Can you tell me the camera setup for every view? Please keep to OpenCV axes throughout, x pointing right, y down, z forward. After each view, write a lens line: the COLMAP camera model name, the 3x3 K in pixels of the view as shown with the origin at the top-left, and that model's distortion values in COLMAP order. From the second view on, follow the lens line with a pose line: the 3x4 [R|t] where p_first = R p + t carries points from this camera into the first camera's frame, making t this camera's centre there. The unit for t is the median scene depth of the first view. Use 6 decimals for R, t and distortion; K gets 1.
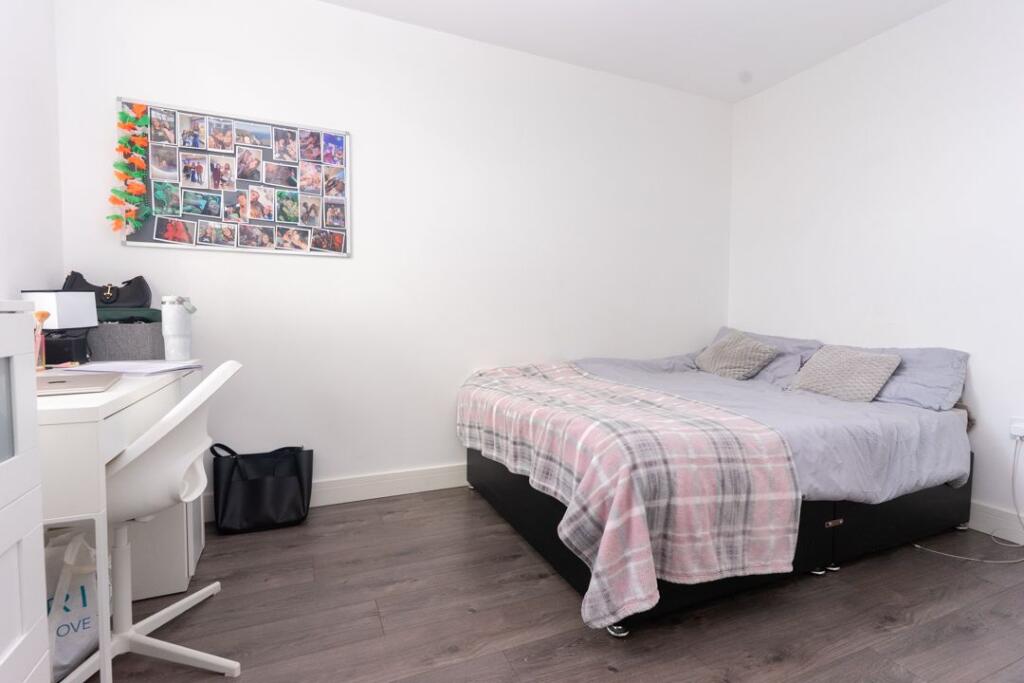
lens RADIAL K [[493.0, 0, 512.3], [0, 493.0, 341.4], [0, 0, 1]] dist [0.001519, 0.000064]
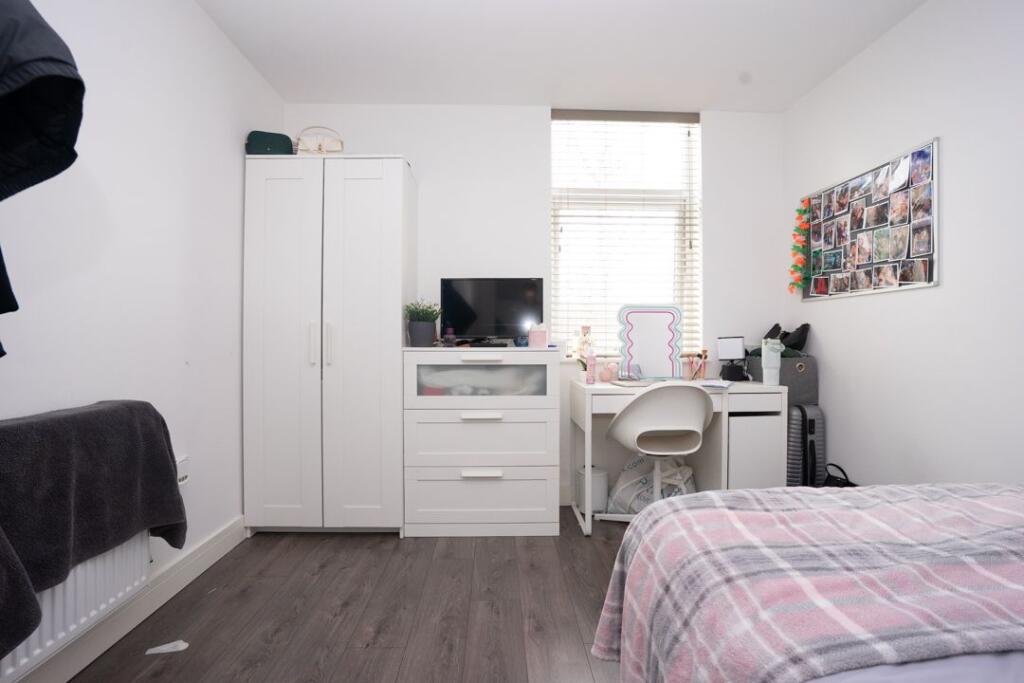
lens RADIAL K [[493.0, 0, 511.8], [0, 493.0, 339.4], [0, 0, 1]] dist [0.001519, 0.000064]
pose [[-0.368543, -0.007502, -0.929580, 0.765819], [-0.053251, 0.998496, 0.013054, -0.059371], [0.928084, 0.054312, -0.368388, 0.713325]]
